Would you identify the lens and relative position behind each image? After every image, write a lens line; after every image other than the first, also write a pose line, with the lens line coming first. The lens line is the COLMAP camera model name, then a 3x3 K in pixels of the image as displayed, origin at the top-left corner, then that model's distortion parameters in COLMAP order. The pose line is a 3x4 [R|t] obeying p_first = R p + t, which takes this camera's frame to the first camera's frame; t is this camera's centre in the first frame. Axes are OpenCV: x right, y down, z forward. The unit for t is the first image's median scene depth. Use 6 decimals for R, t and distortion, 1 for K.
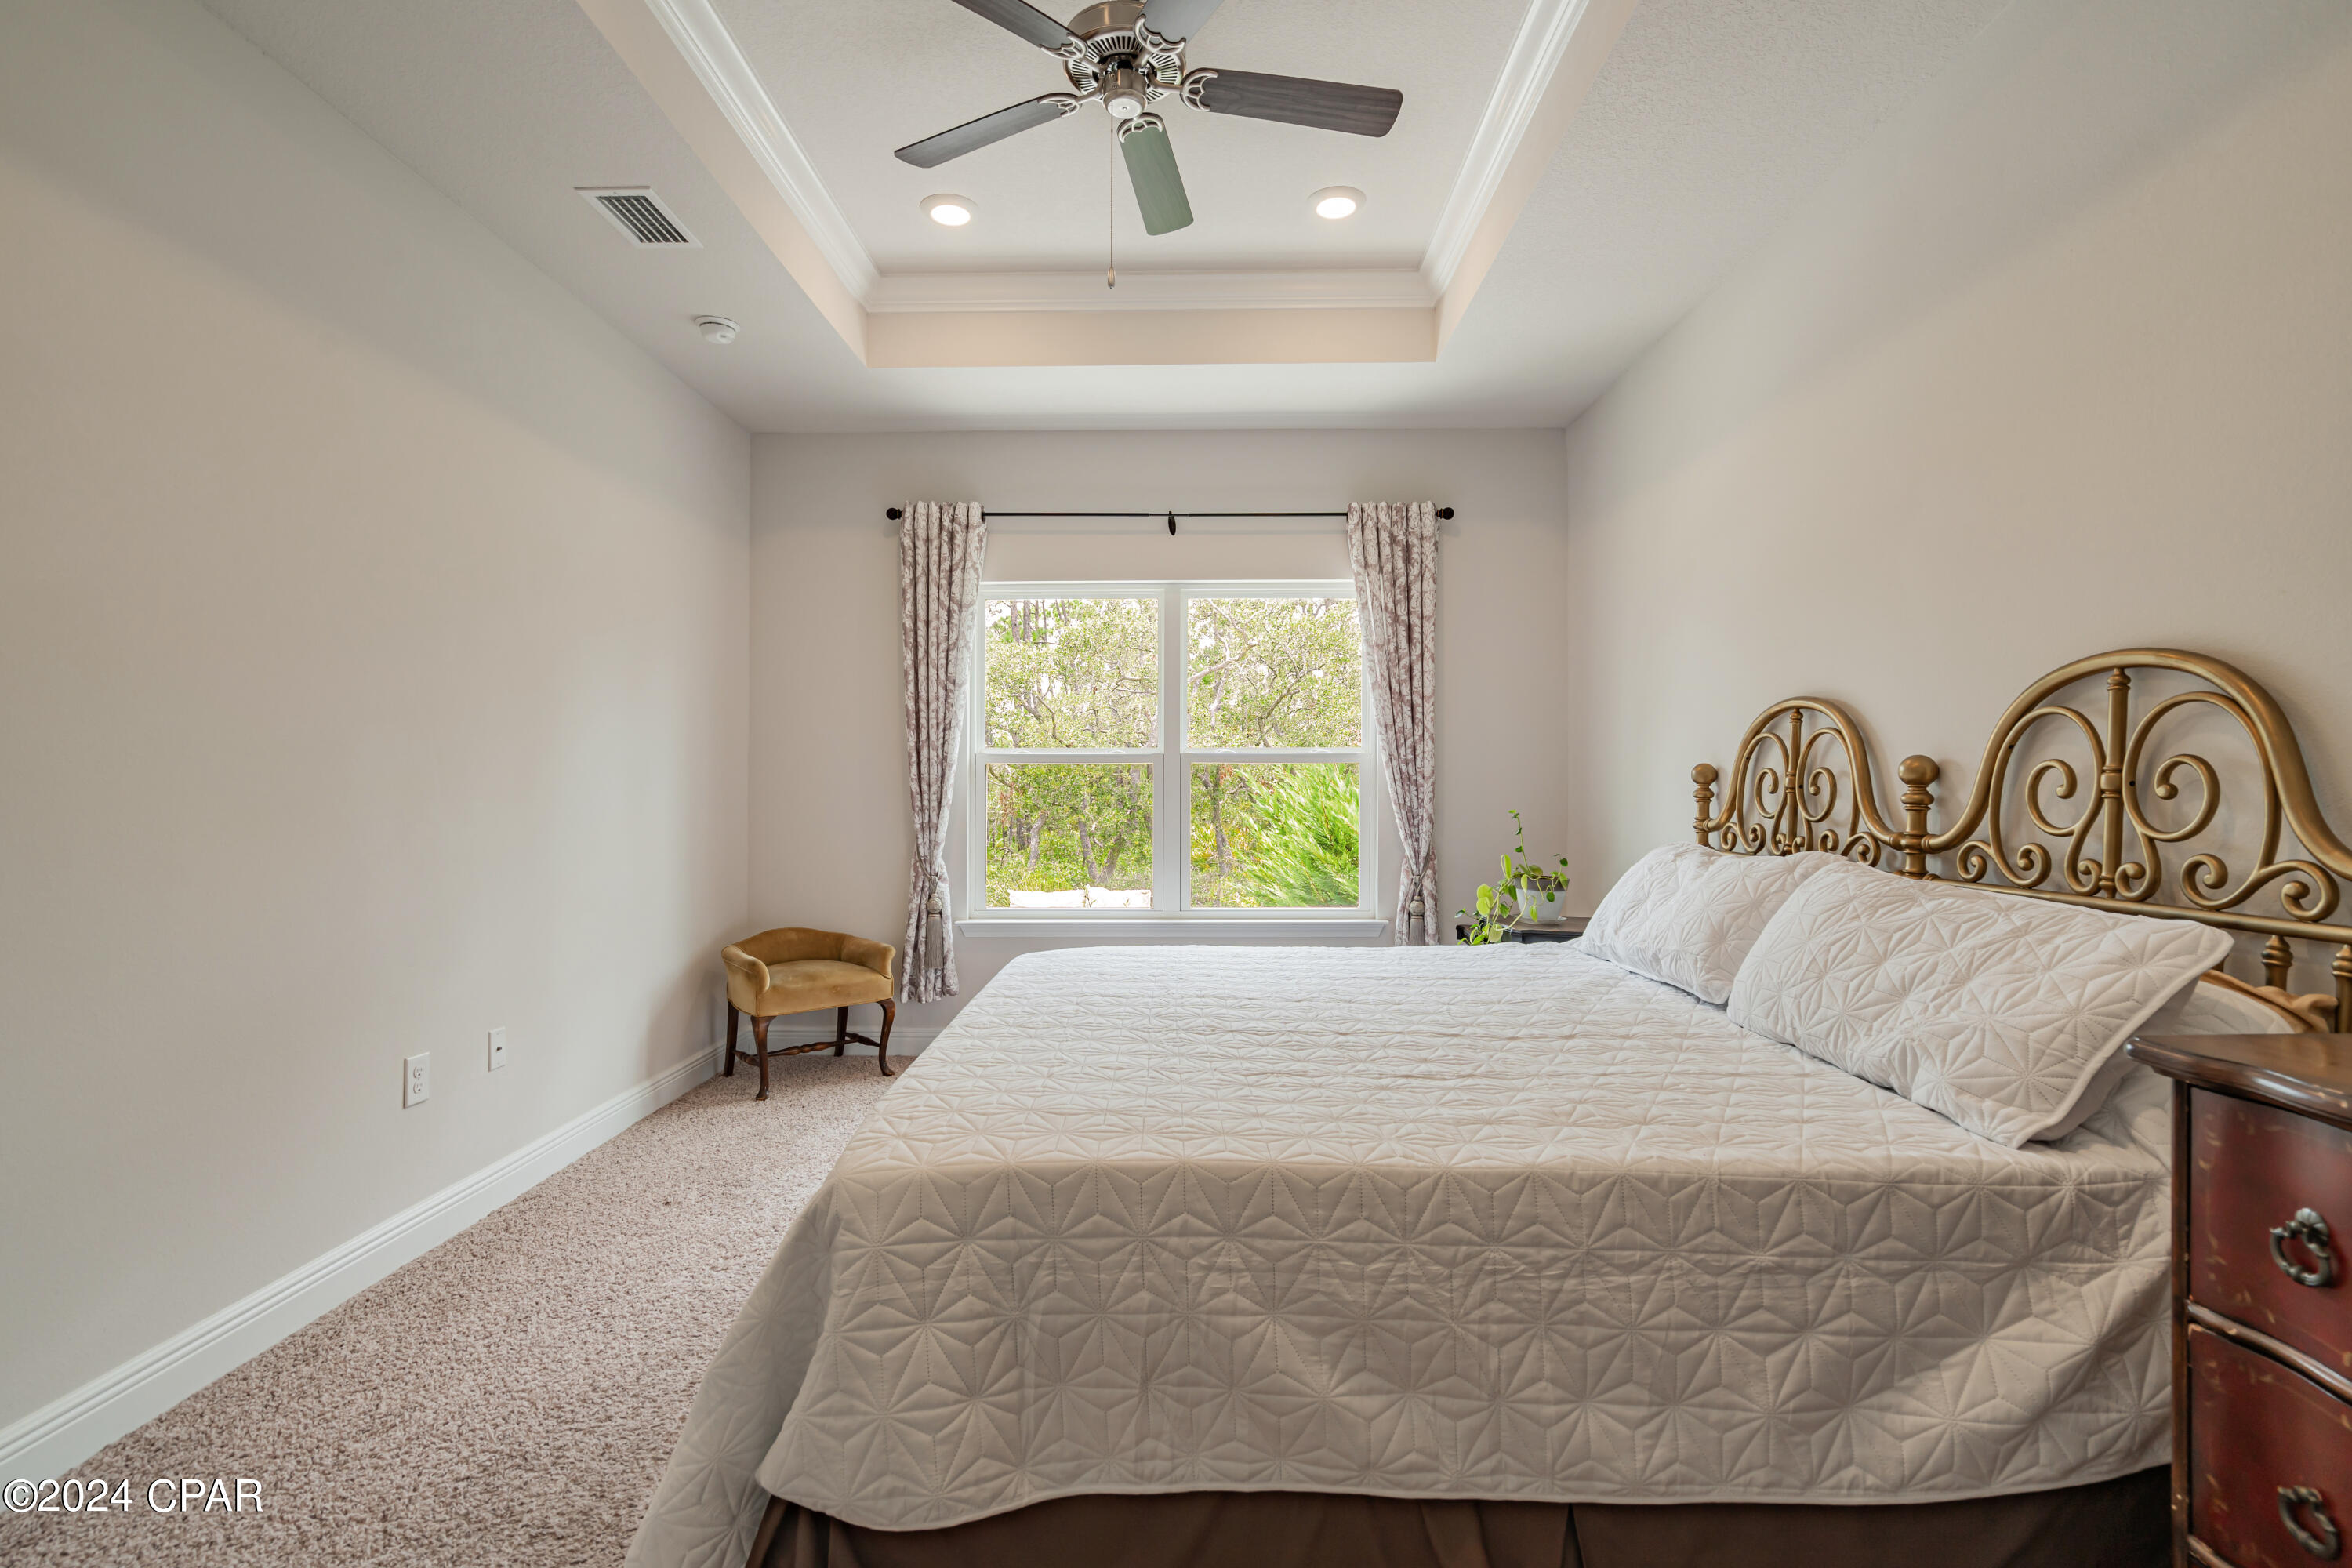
lens RADIAL K [[1067.6, 0, 1177.6], [0, 1067.6, 777.3], [0, 0, 1]] dist [-0.003040, 0.000501]
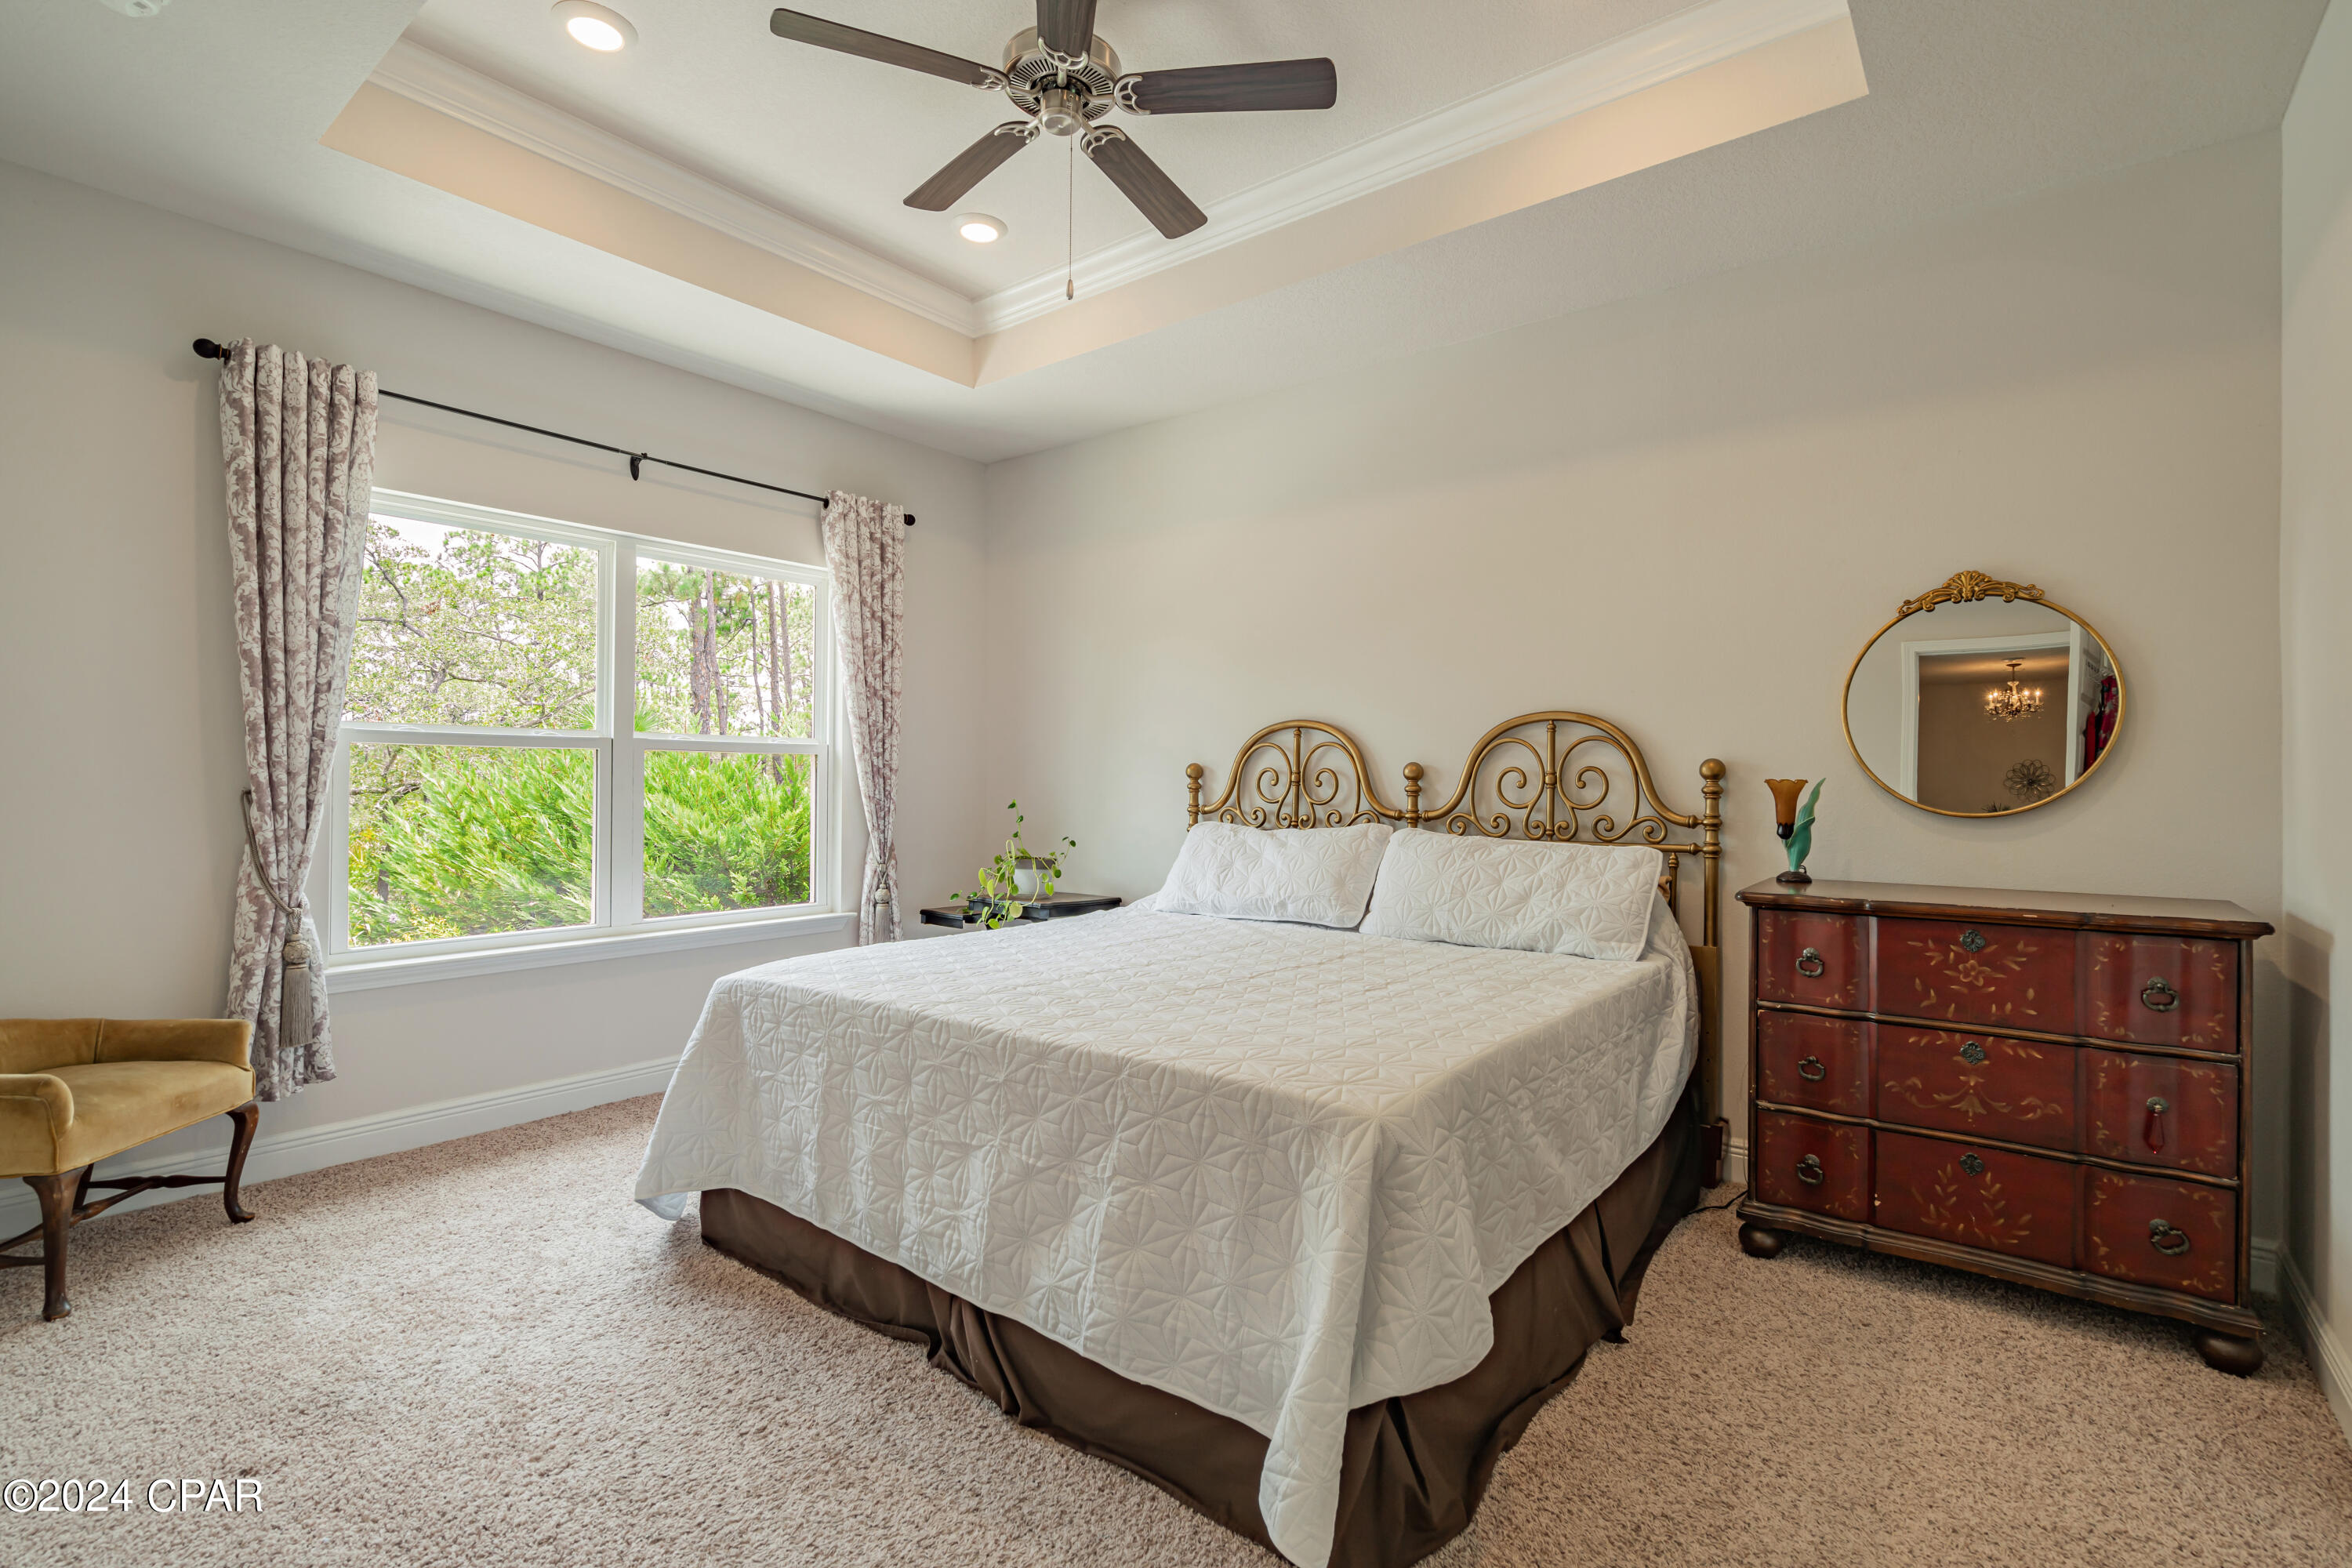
lens RADIAL K [[1076.1, 0, 1178.5], [0, 1076.1, 768.2], [0, 0, 1]] dist [0.001514, 0.000012]
pose [[0.602740, 0.012924, 0.797833, -0.436985], [-0.012342, 0.999900, -0.006873, 0.001926], [-0.797842, -0.005704, 0.602840, 0.147886]]
